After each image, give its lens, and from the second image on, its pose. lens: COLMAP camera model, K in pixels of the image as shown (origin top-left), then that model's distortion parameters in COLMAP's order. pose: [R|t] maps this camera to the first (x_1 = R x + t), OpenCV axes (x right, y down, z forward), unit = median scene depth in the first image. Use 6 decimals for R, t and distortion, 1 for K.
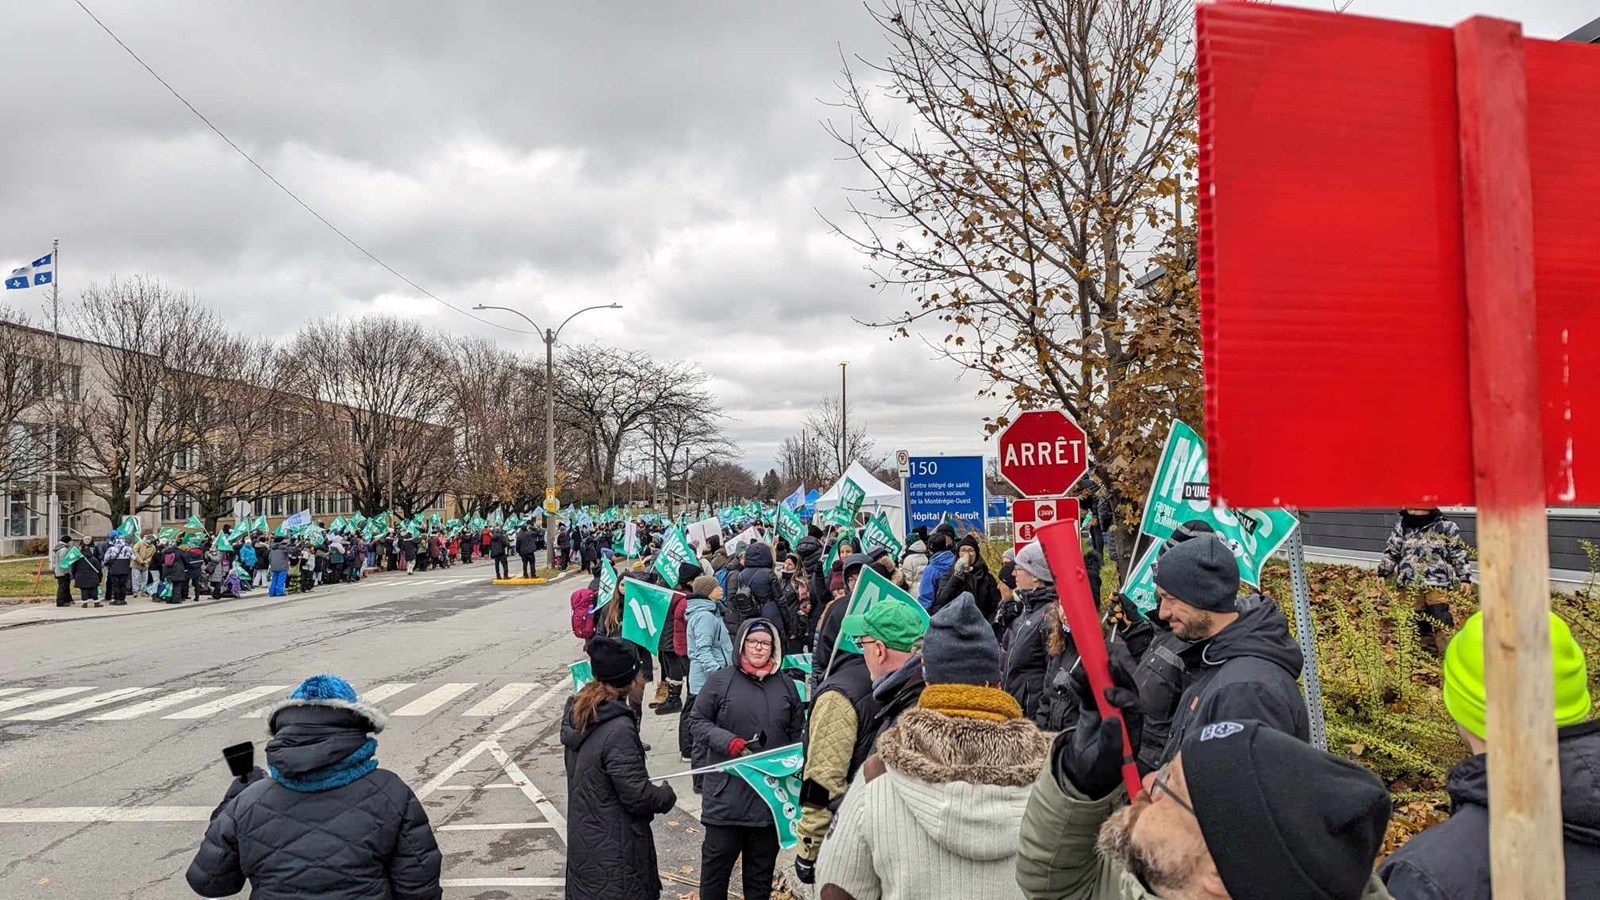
lens RADIAL K [[1131.5, 0, 800.3], [0, 1131.5, 444.8], [0, 0, 1]] dist [0.078372, -0.076504]
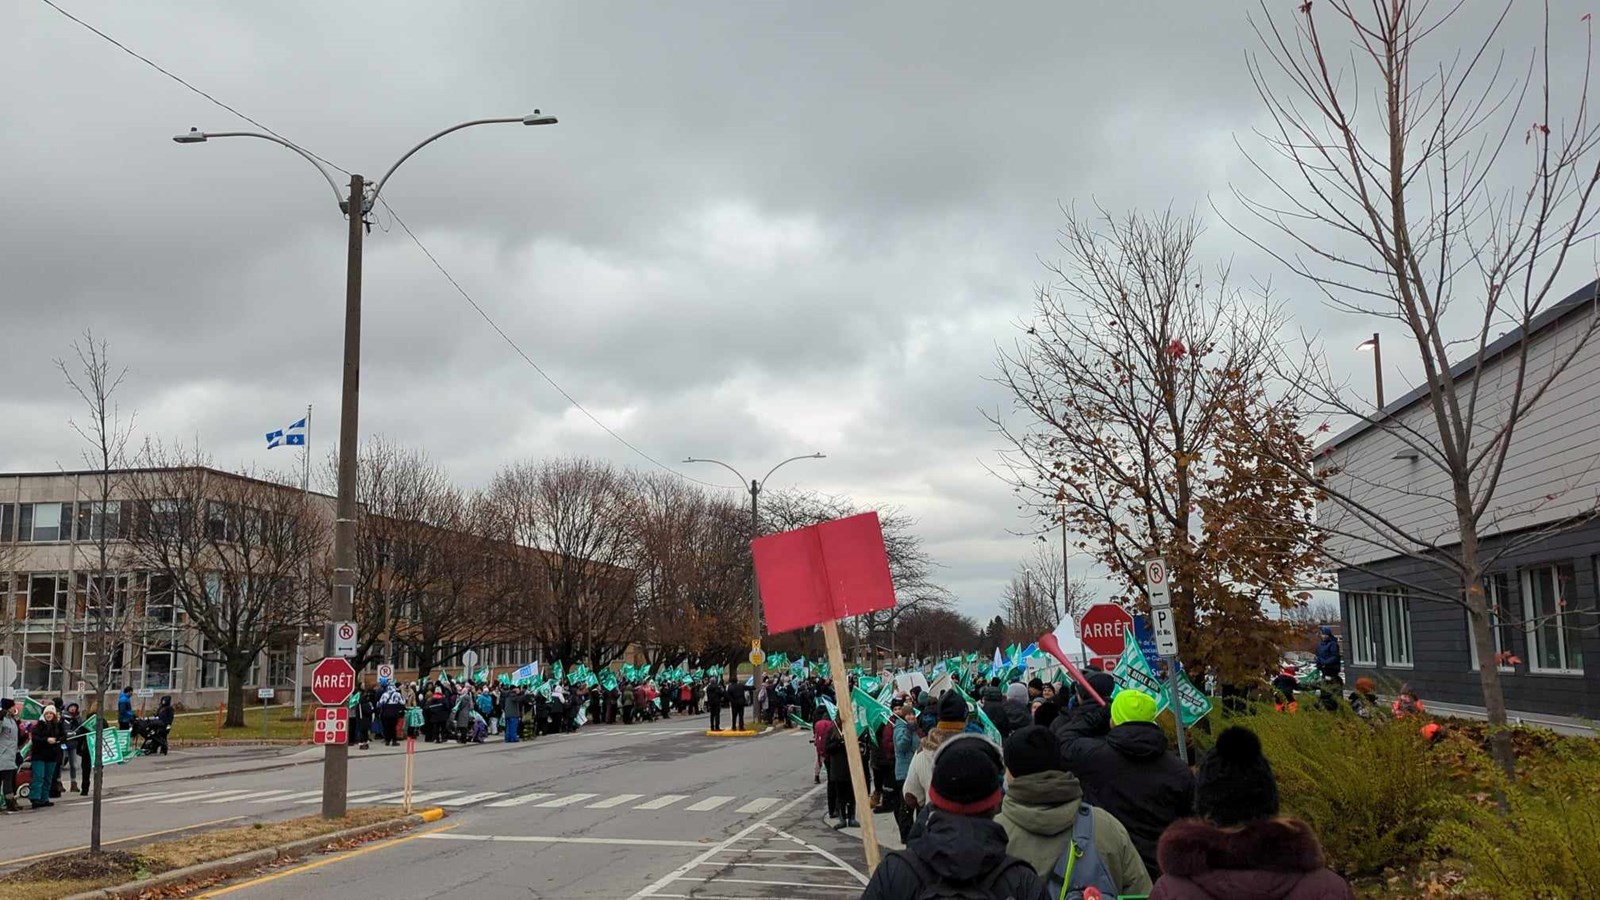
lens RADIAL K [[1467.1, 0, 751.4], [0, 1467.1, 402.9], [0, 0, 1]] dist [0.061831, 0.000567]
pose [[0.981184, -0.024952, -0.191457, 0.031741], [0.001982, 0.992863, -0.119242, -0.017090], [0.193066, 0.116619, 0.974231, -0.322877]]
